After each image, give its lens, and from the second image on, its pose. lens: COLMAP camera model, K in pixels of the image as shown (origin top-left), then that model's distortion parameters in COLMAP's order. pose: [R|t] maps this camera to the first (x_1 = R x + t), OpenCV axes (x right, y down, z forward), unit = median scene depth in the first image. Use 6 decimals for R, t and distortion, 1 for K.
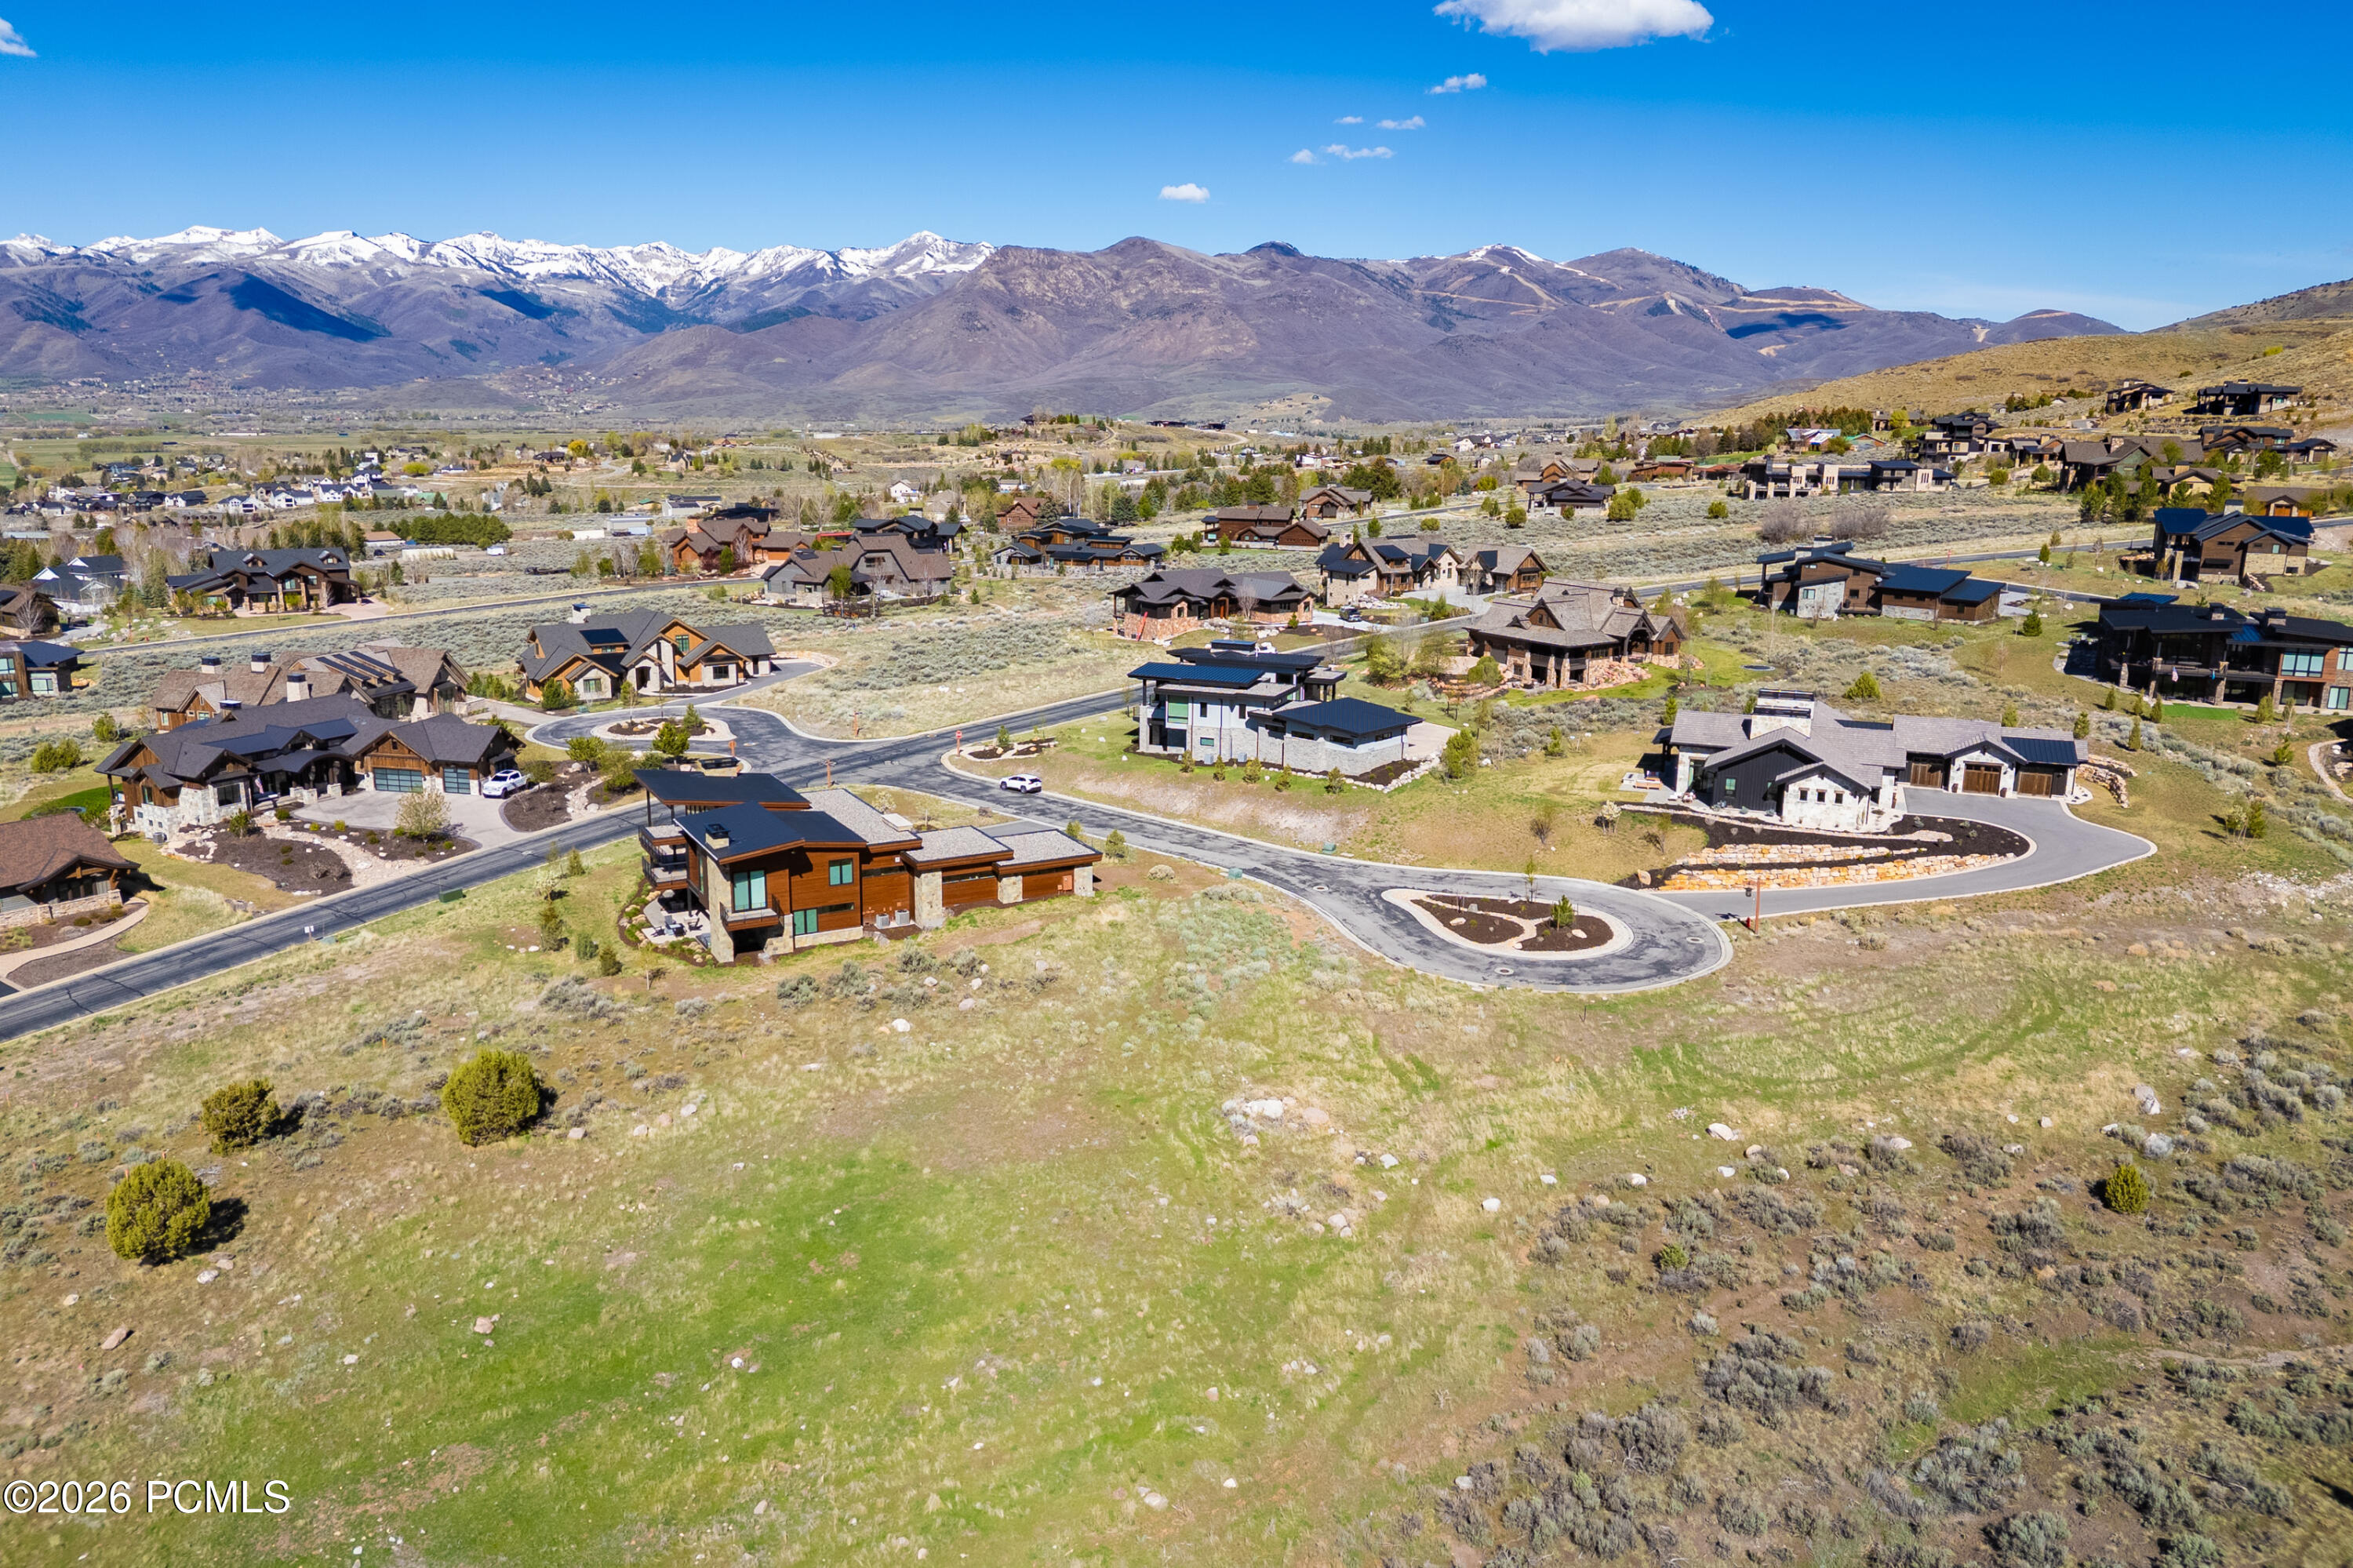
lens RADIAL K [[1715.6, 0, 1176.5], [0, 1715.6, 784.0], [0, 0, 1]] dist [0.084594, -0.100734]
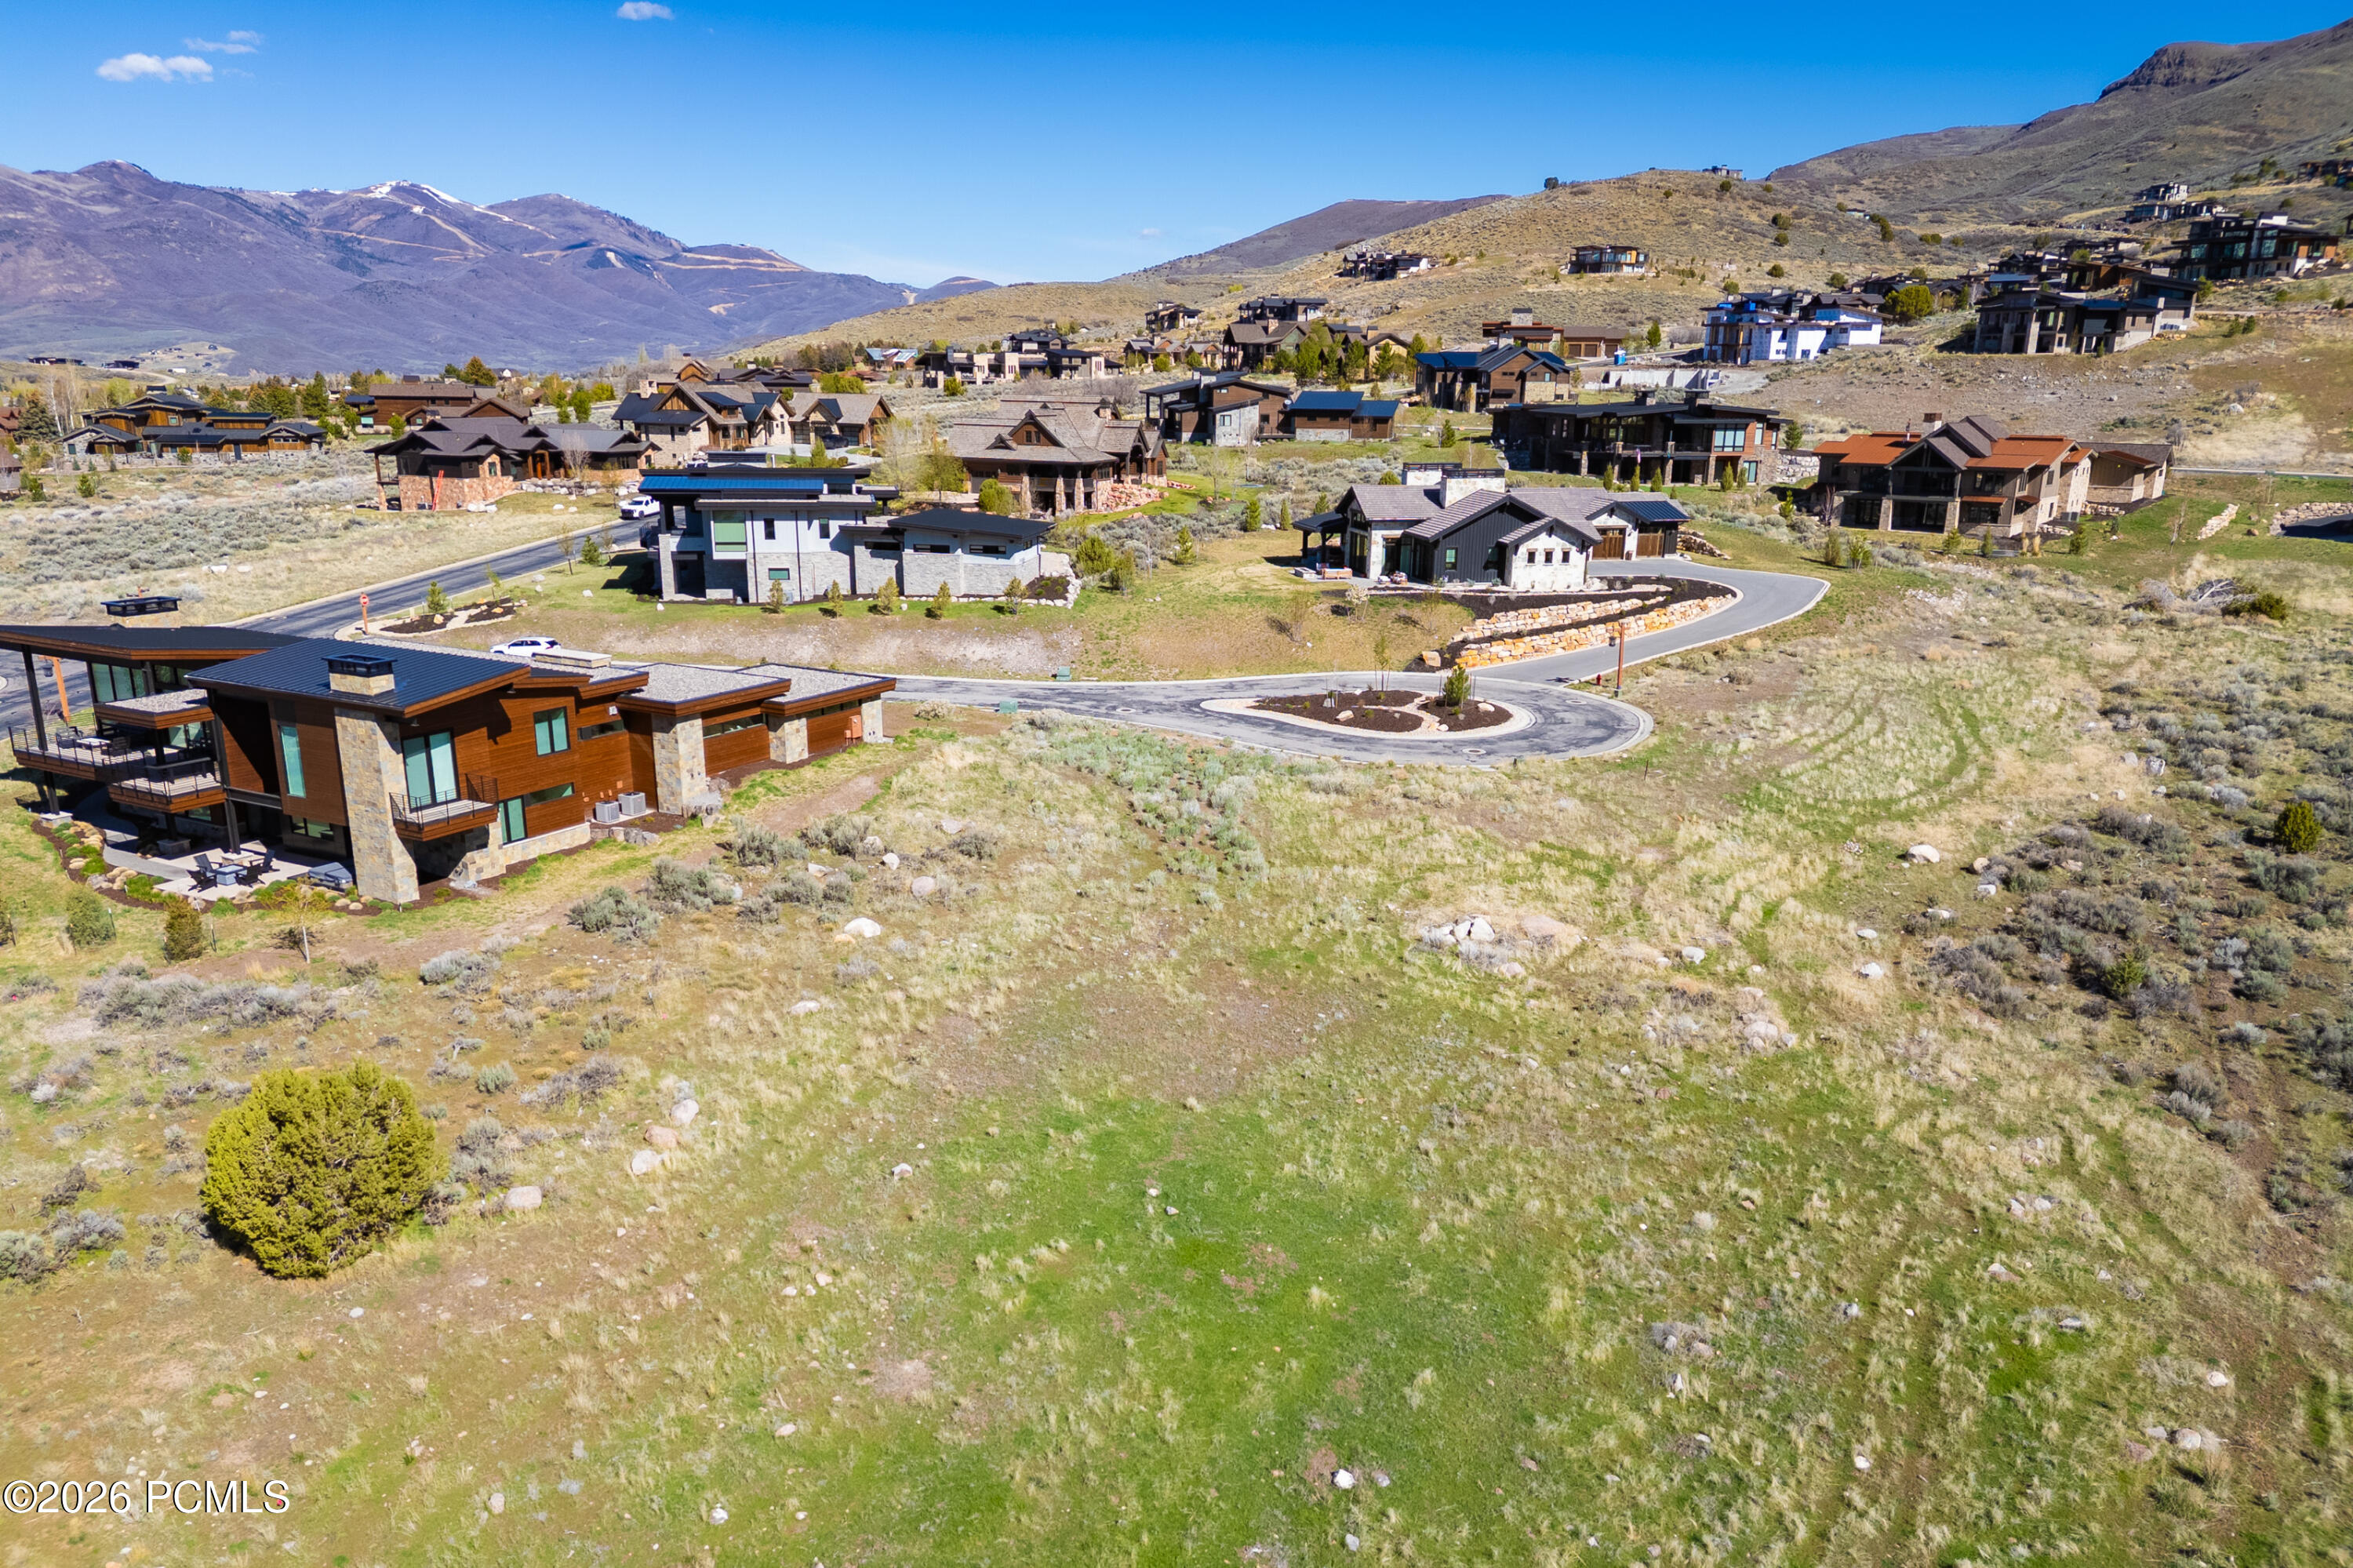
lens RADIAL K [[1690.2, 0, 1178.6], [0, 1690.2, 887.9], [0, 0, 1]] dist [0.091218, -0.095138]
pose [[0.838460, -0.159700, 0.521039, -0.207282], [0.118052, 0.986622, 0.112432, 0.040022], [-0.532024, -0.032760, 0.846095, 0.244593]]
